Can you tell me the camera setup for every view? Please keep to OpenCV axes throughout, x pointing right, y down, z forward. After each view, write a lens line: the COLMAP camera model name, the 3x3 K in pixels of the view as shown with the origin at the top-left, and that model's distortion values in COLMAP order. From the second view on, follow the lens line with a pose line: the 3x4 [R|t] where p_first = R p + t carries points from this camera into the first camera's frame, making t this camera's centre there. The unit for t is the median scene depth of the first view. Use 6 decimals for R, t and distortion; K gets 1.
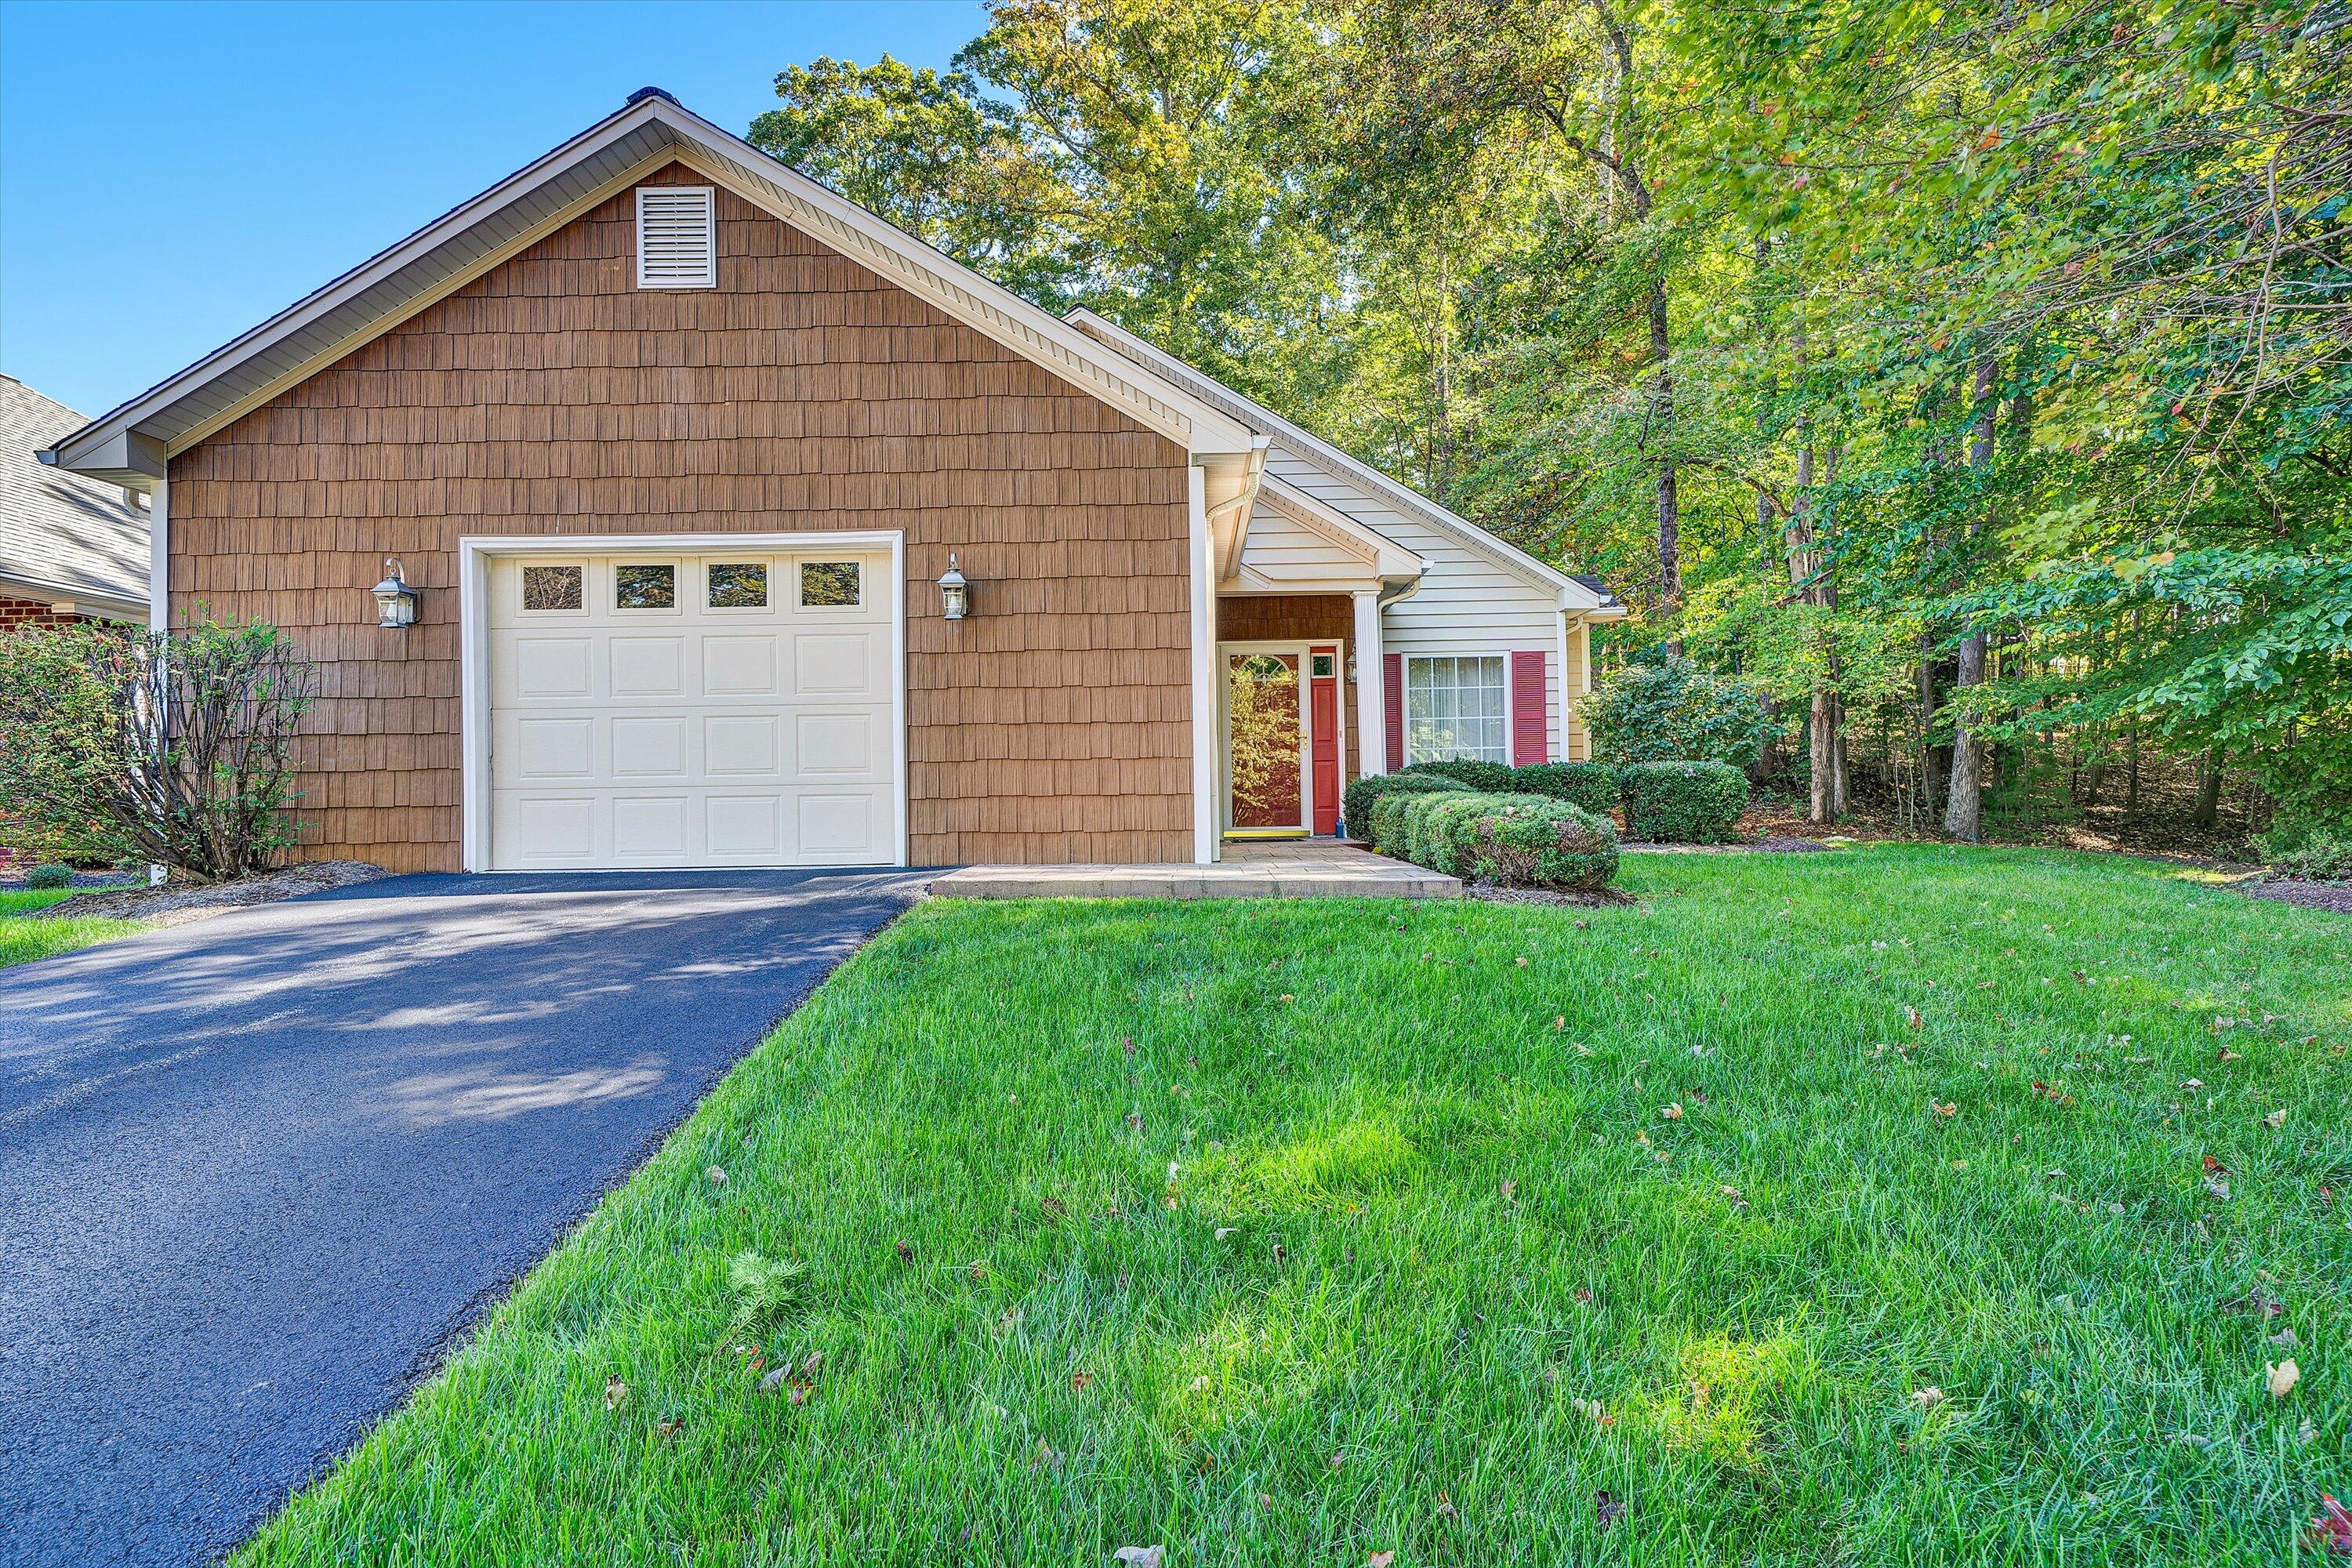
lens RADIAL K [[1267.5, 0, 1171.9], [0, 1267.5, 794.6], [0, 0, 1]] dist [0.000199, 0.000507]
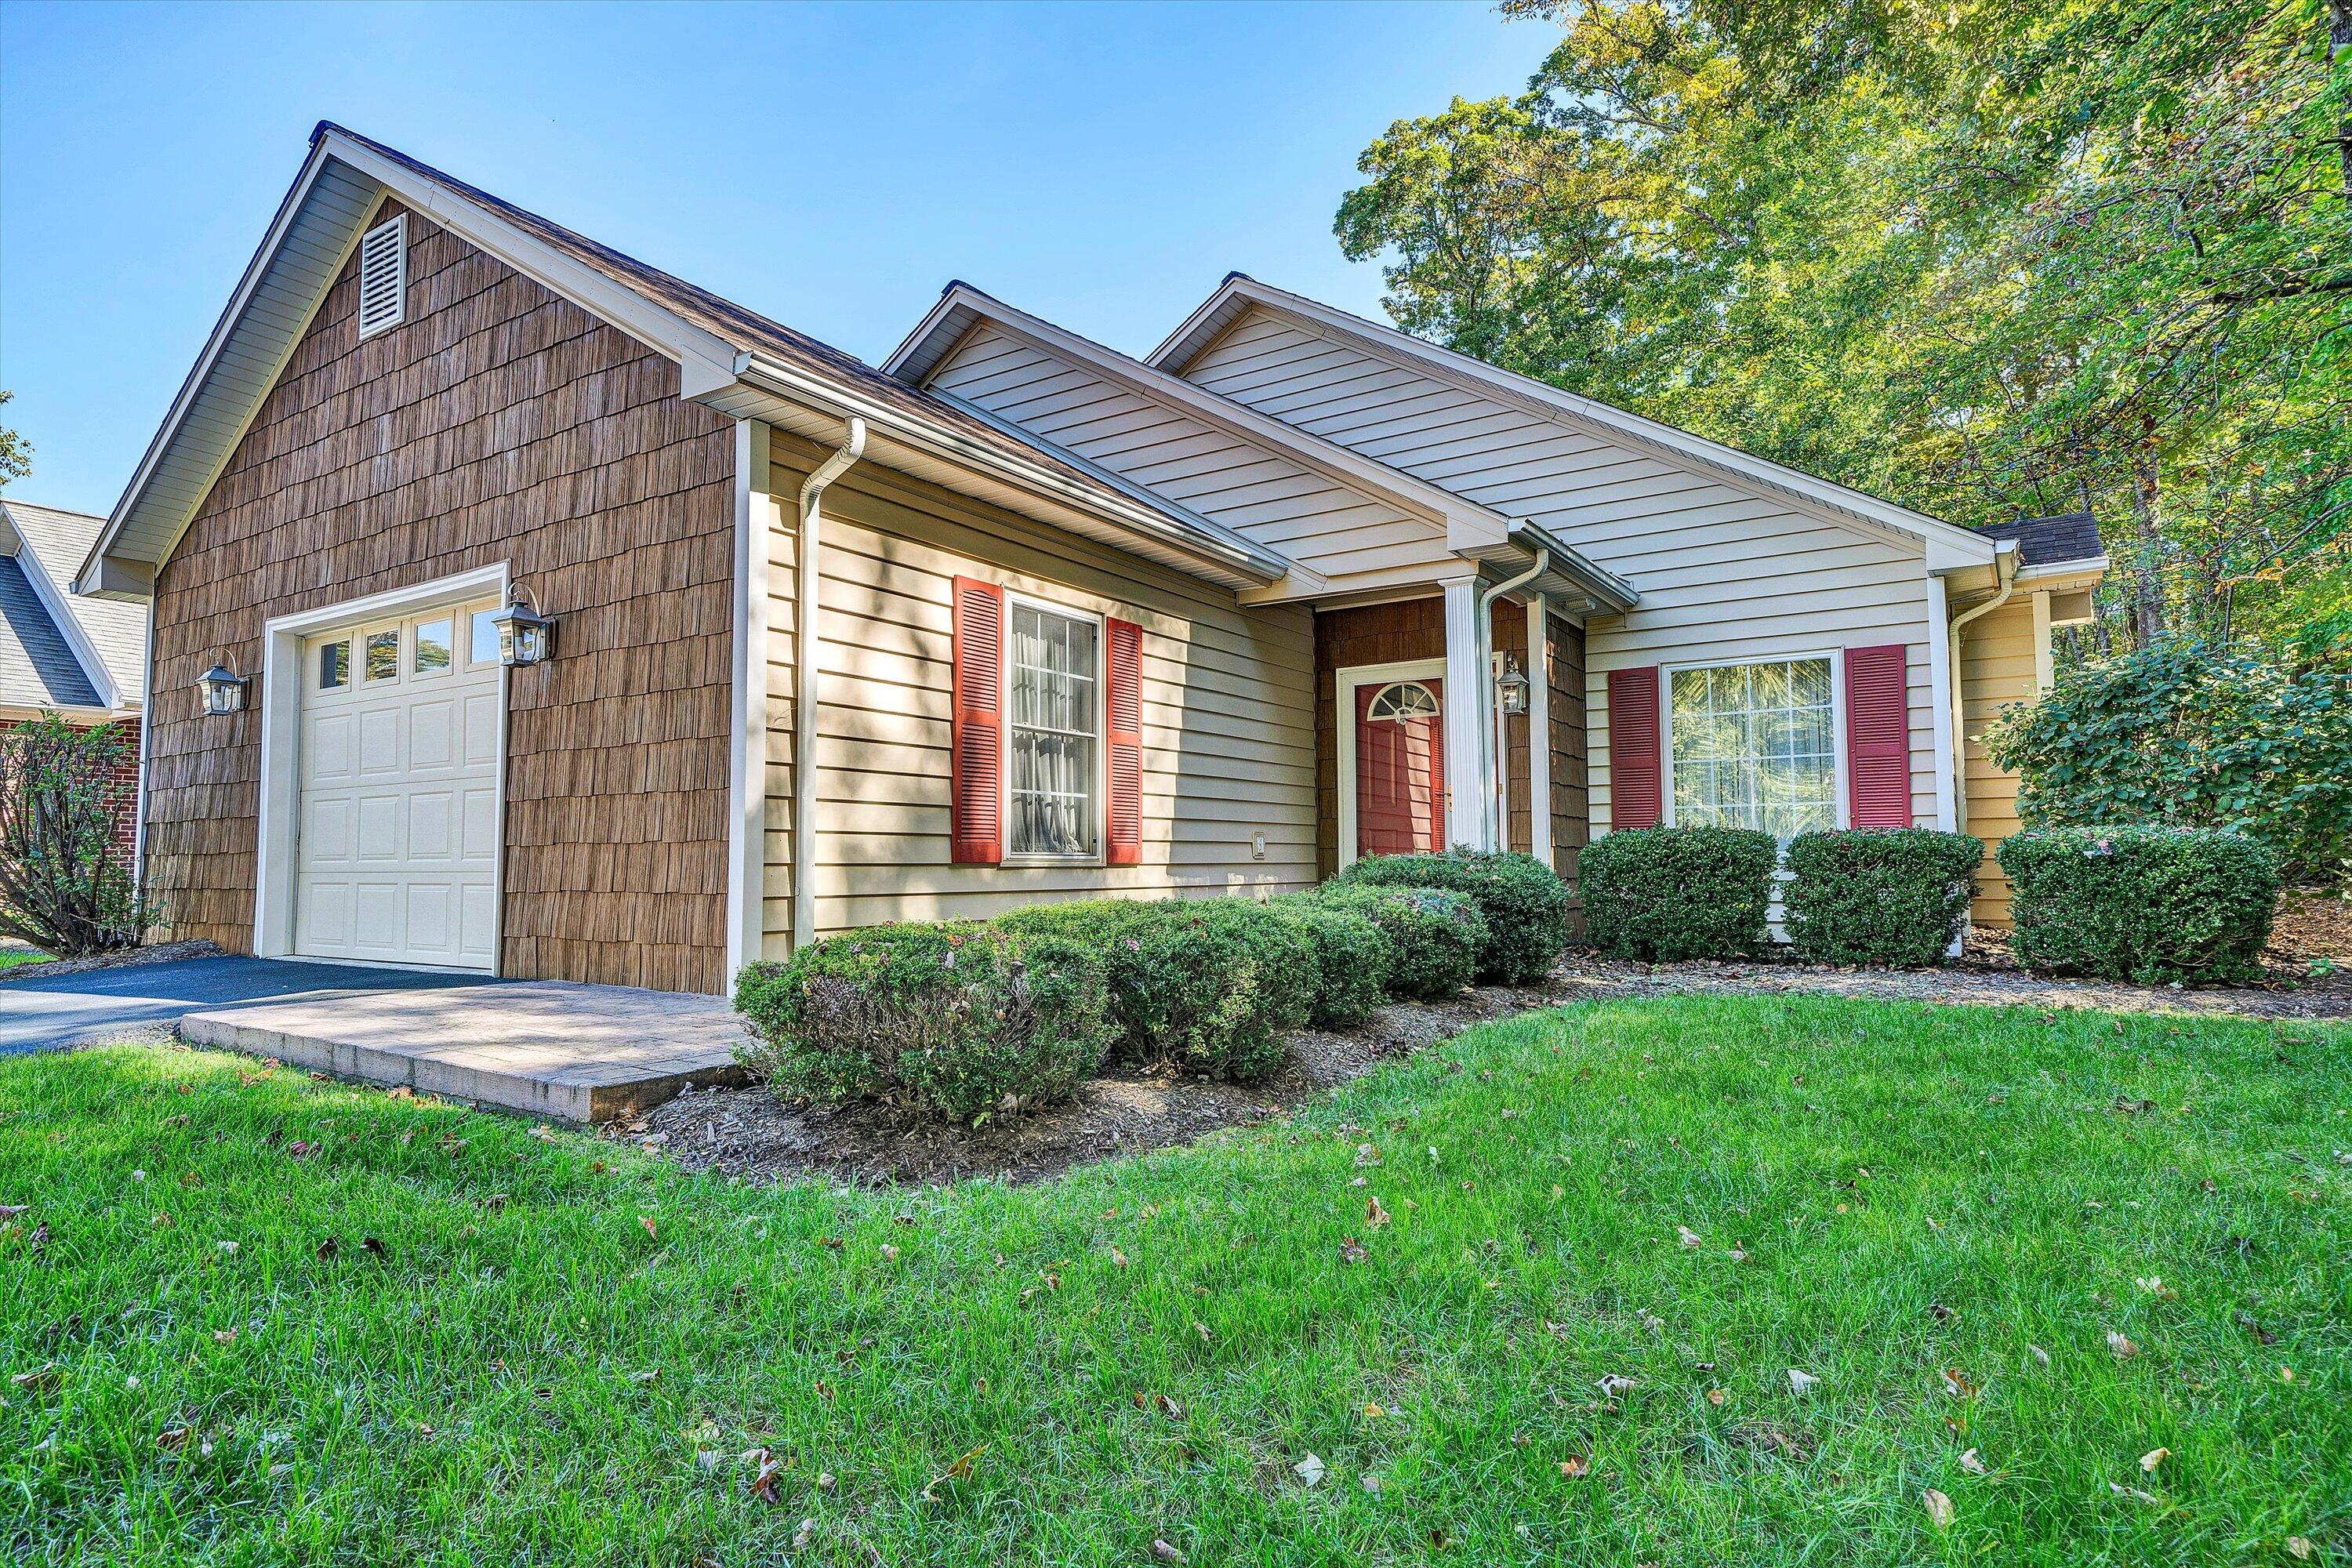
lens RADIAL K [[1242.5, 0, 1176.0], [0, 1242.5, 784.0], [0, 0, 1]] dist [0.014077, -0.000112]
pose [[0.841726, -0.025199, -0.539317, 0.576597], [-0.002735, 0.998698, -0.050932, -0.025802], [0.539898, 0.044346, 0.840561, 0.560285]]
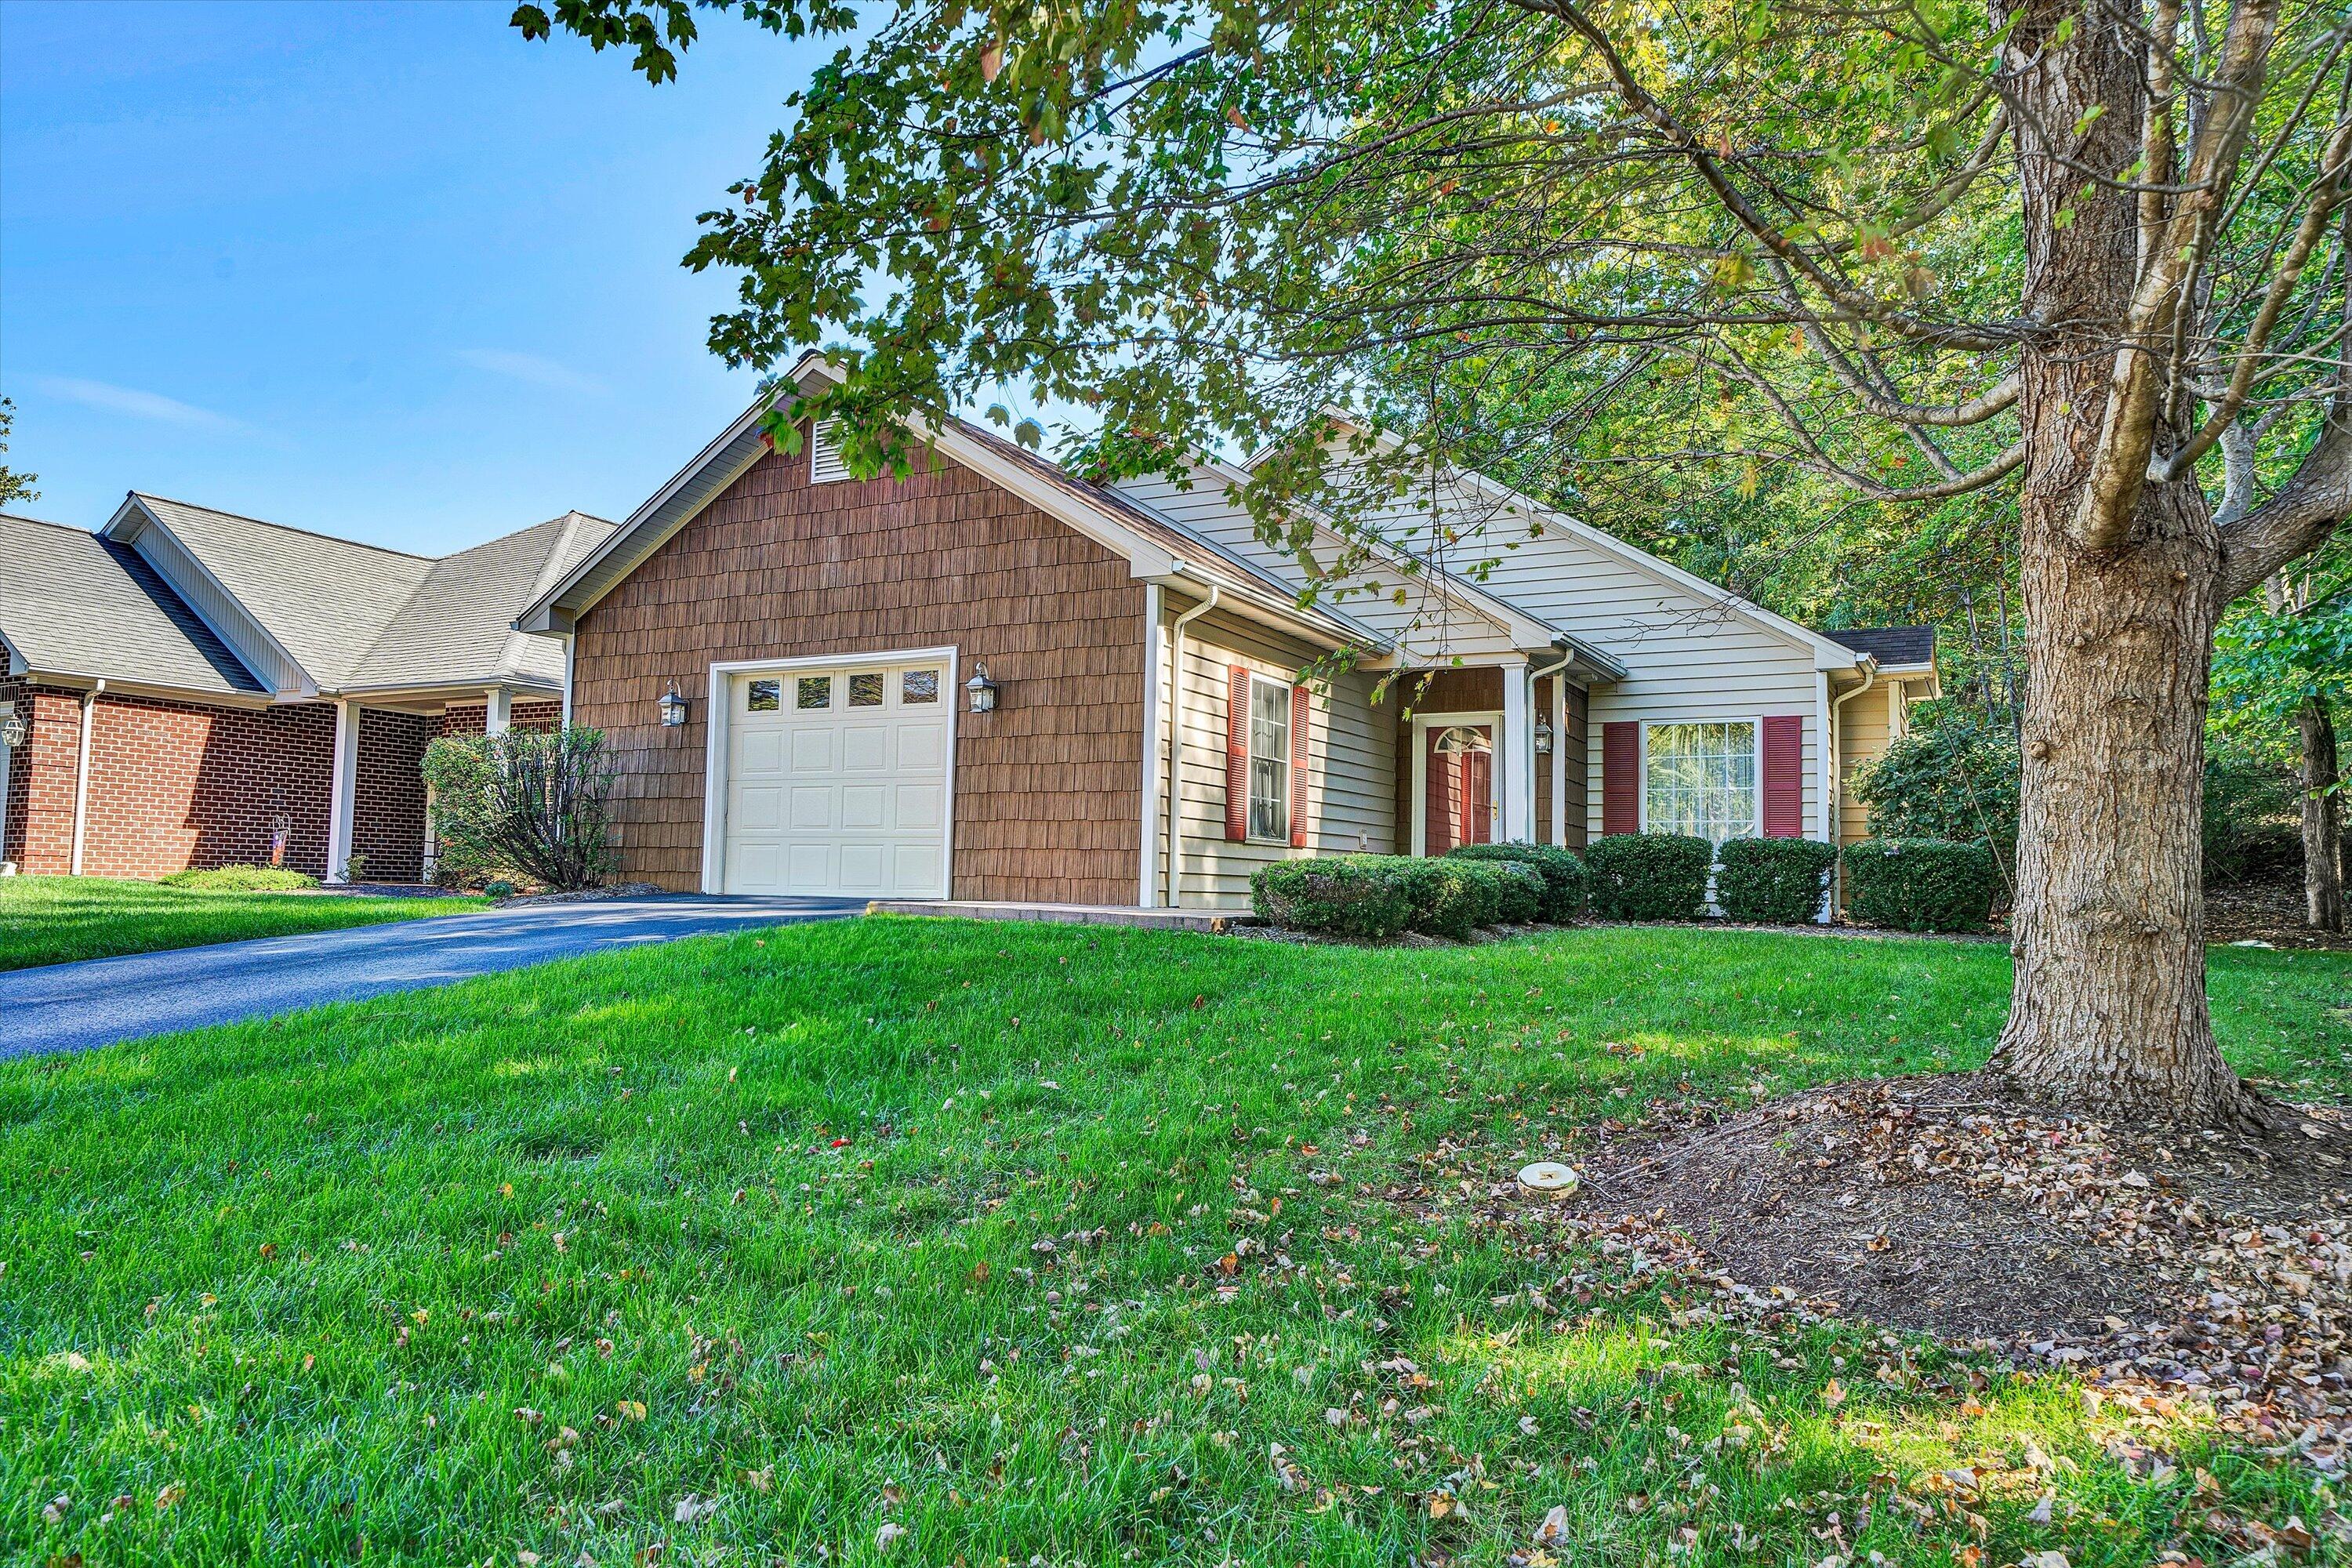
lens RADIAL K [[1486.6, 0, 1173.6], [0, 1486.6, 790.9], [0, 0, 1]] dist [0.005937, 0.001123]
pose [[0.883540, 0.001924, -0.468352, 0.710742], [-0.029761, 0.998201, -0.052045, 0.016474], [0.467409, 0.059922, 0.882008, -0.252157]]
